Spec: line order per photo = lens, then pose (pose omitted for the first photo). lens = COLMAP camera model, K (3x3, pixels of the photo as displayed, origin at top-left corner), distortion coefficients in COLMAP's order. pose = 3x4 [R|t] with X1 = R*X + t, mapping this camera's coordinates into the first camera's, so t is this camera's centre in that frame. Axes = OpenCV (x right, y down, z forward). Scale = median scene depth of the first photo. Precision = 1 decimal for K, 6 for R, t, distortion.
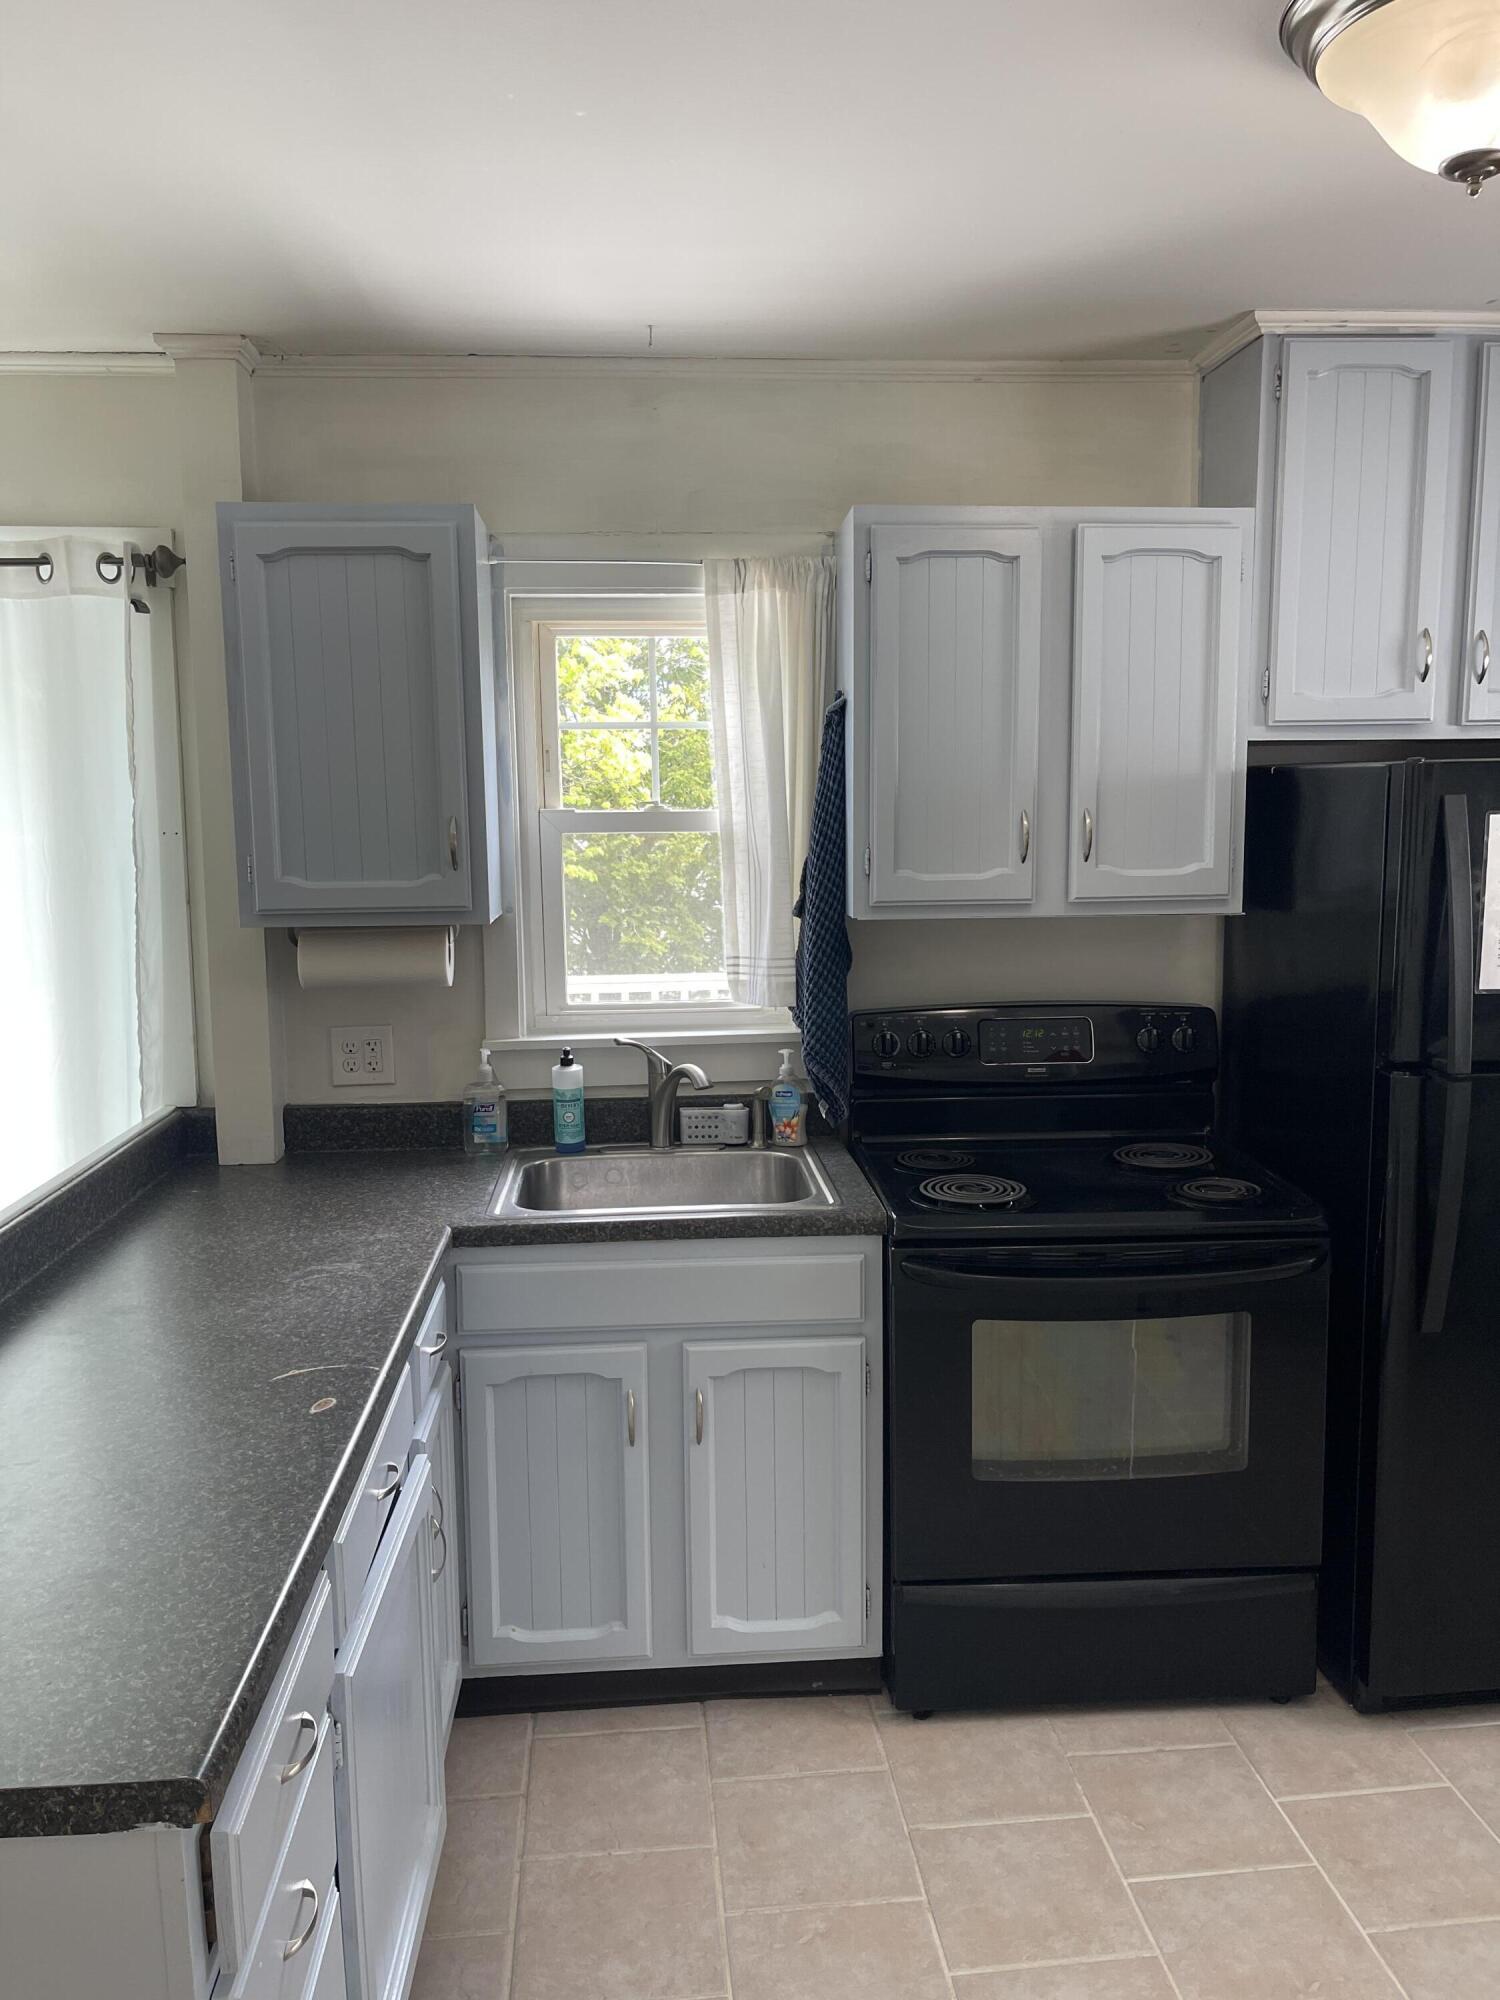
lens RADIAL K [[1500.8, 0, 755.2], [0, 1500.8, 1006.8], [0, 0, 1]] dist [0.061169, -0.081384]
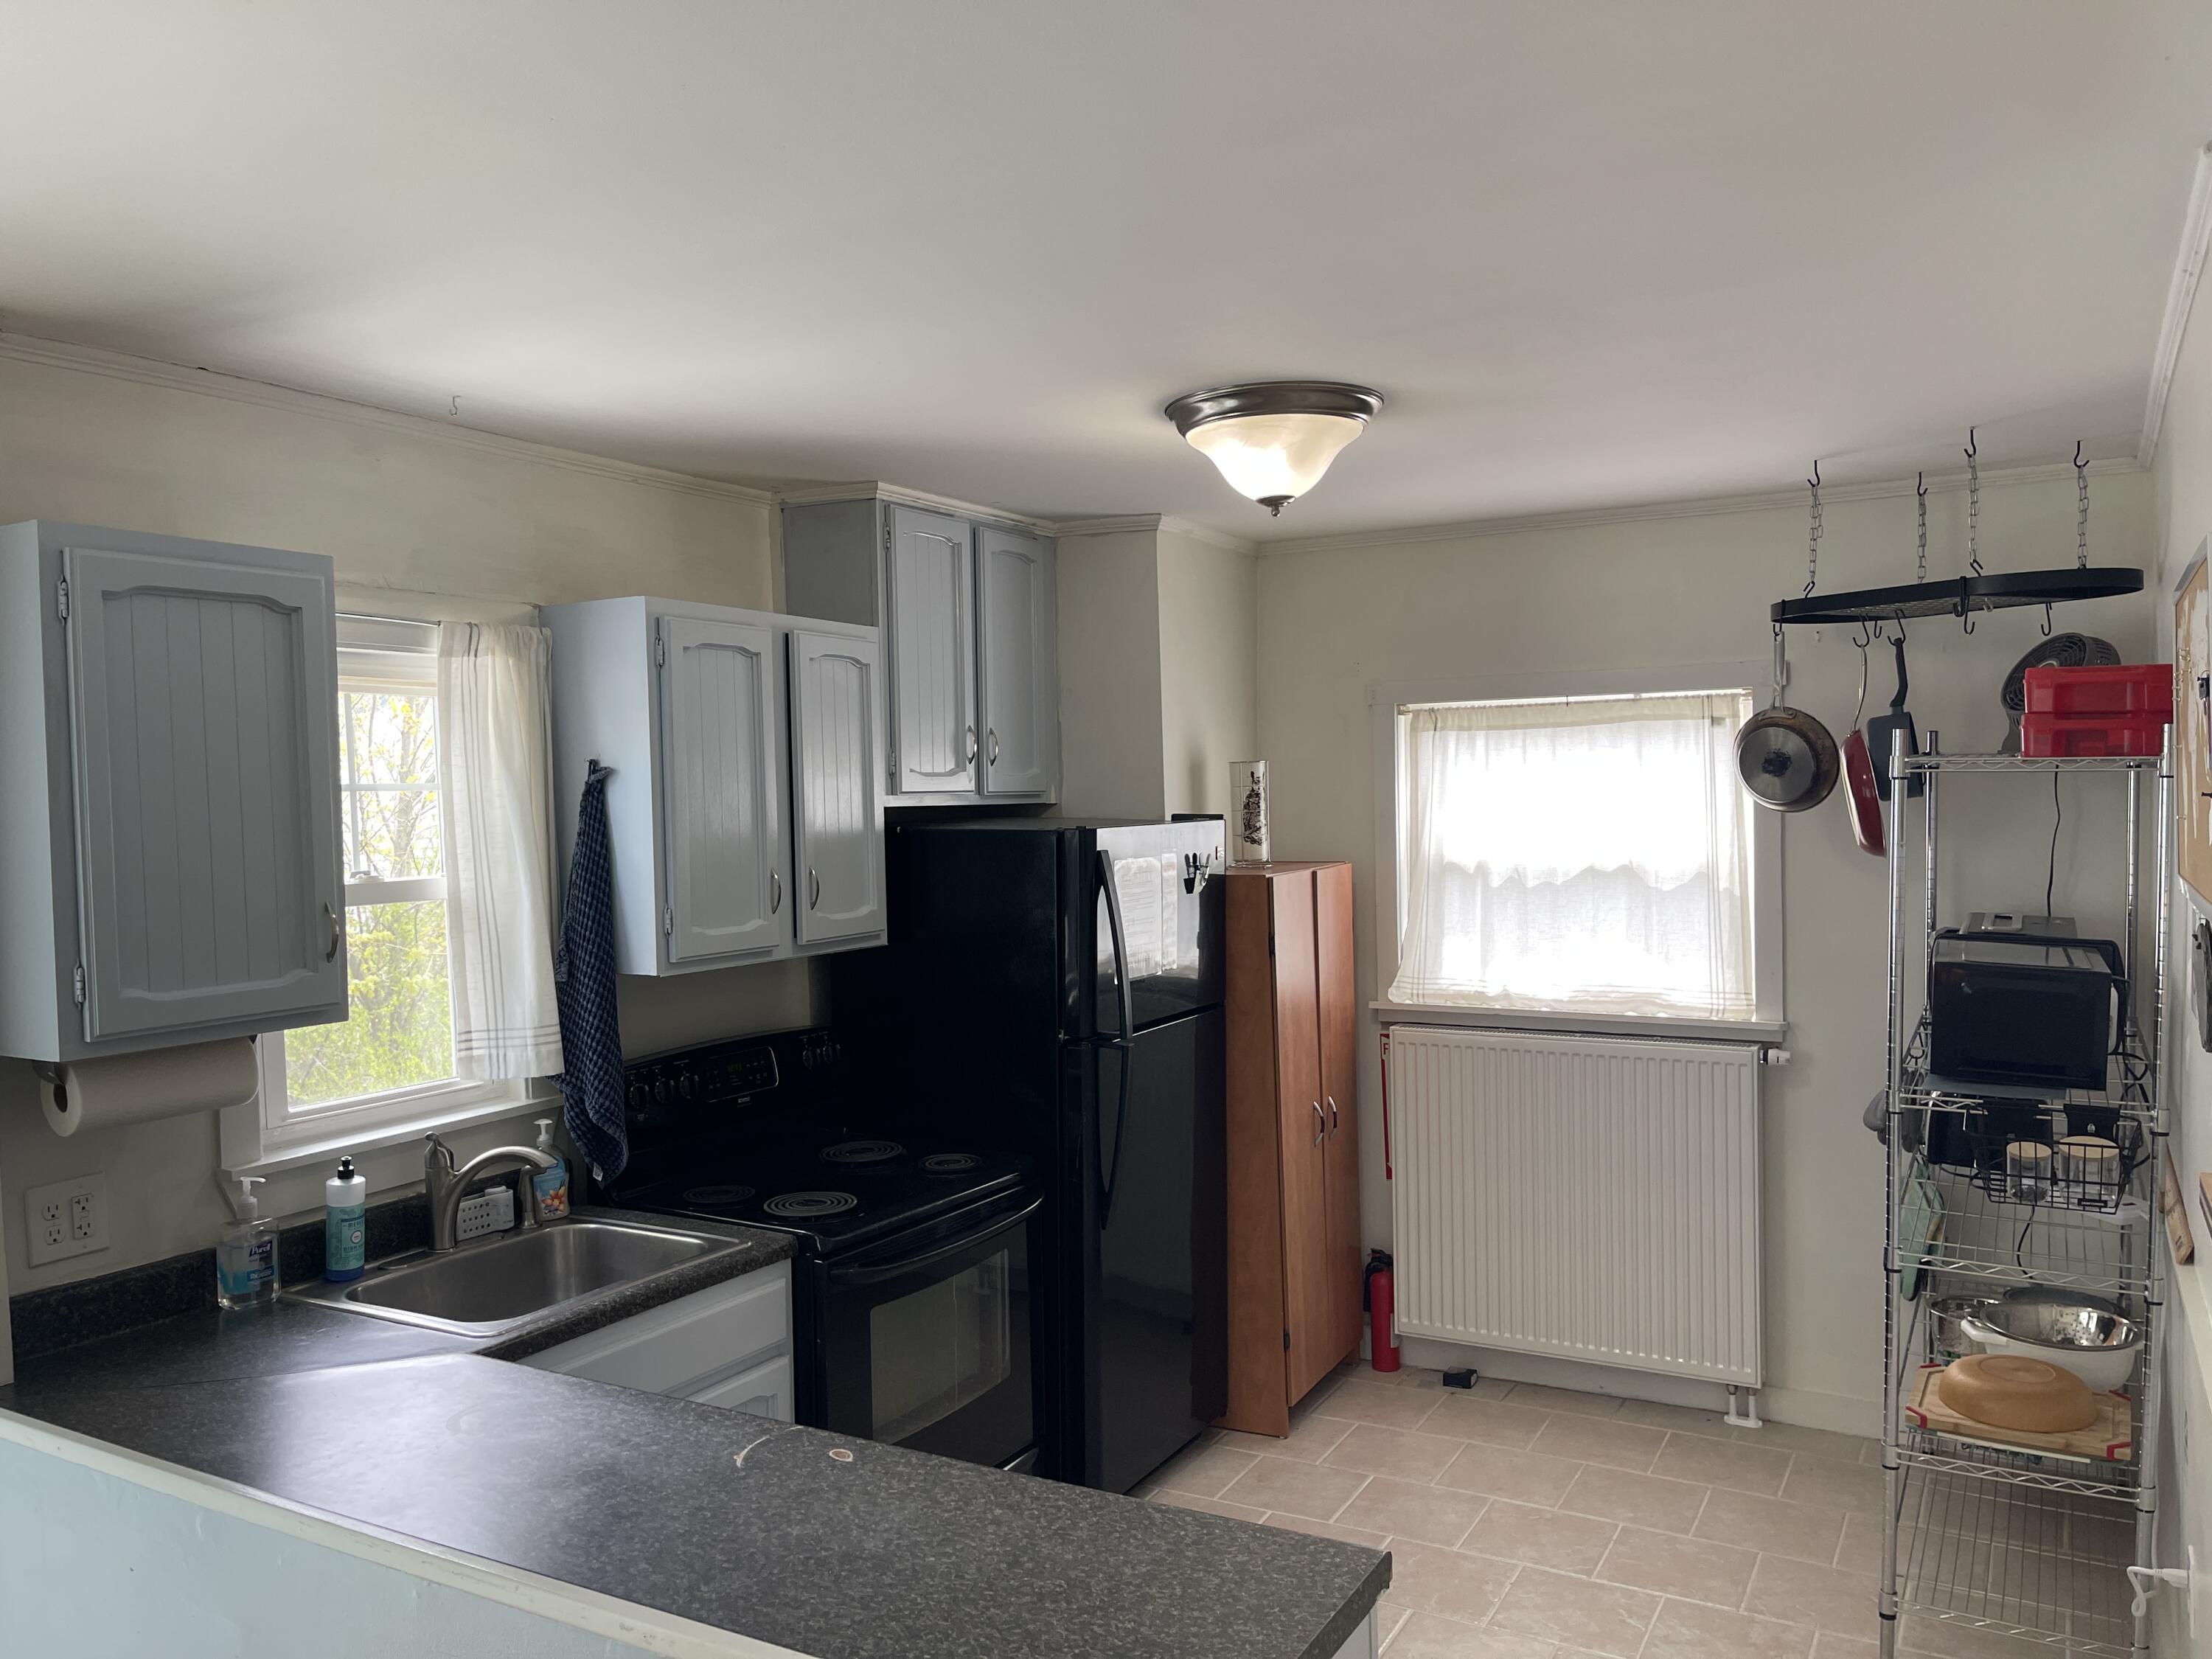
lens RADIAL K [[1659.9, 0, 1114.0], [0, 1659.9, 849.8], [0, 0, 1]] dist [0.061169, -0.081384]
pose [[0.560430, -0.027852, 0.827733, -0.673734], [0.121462, 0.991392, -0.048878, -0.047513], [-0.819246, 0.127931, 0.558989, 0.072134]]
